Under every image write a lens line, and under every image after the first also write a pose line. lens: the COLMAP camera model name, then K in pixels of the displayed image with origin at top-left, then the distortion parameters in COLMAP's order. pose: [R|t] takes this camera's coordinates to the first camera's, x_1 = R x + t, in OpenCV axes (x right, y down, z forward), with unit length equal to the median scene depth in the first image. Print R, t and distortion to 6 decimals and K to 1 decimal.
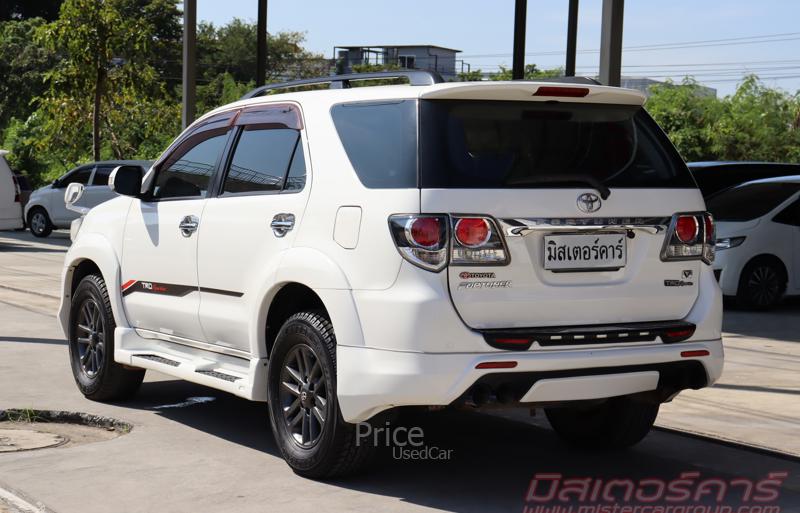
lens RADIAL K [[1646.7, 0, 400.0], [0, 1646.7, 256.5], [0, 0, 1]] dist [0.354276, 0.038614]
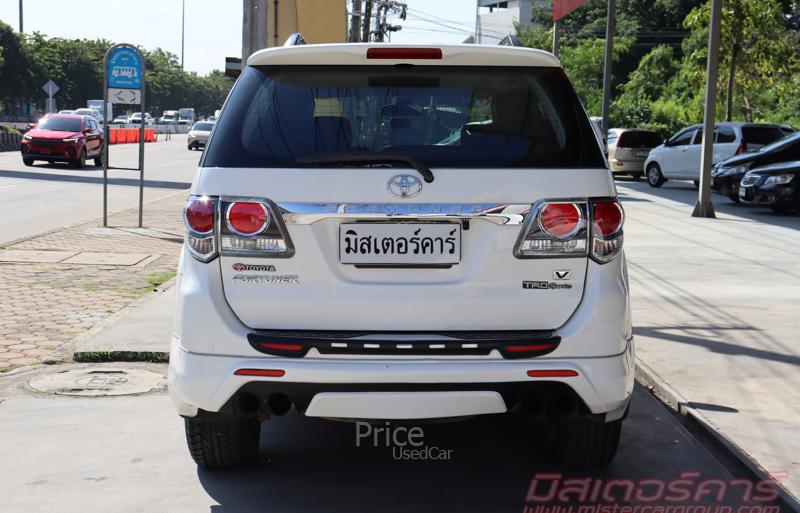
lens RADIAL K [[1263.9, 0, 400.0], [0, 1263.9, 256.5], [0, 0, 1]] dist [0.115362, 0.073541]
pose [[0.862157, 0.047472, -0.504412, 0.437931], [-0.023208, 0.998256, 0.054281, -0.031667], [0.506109, -0.035092, 0.861755, 0.448802]]
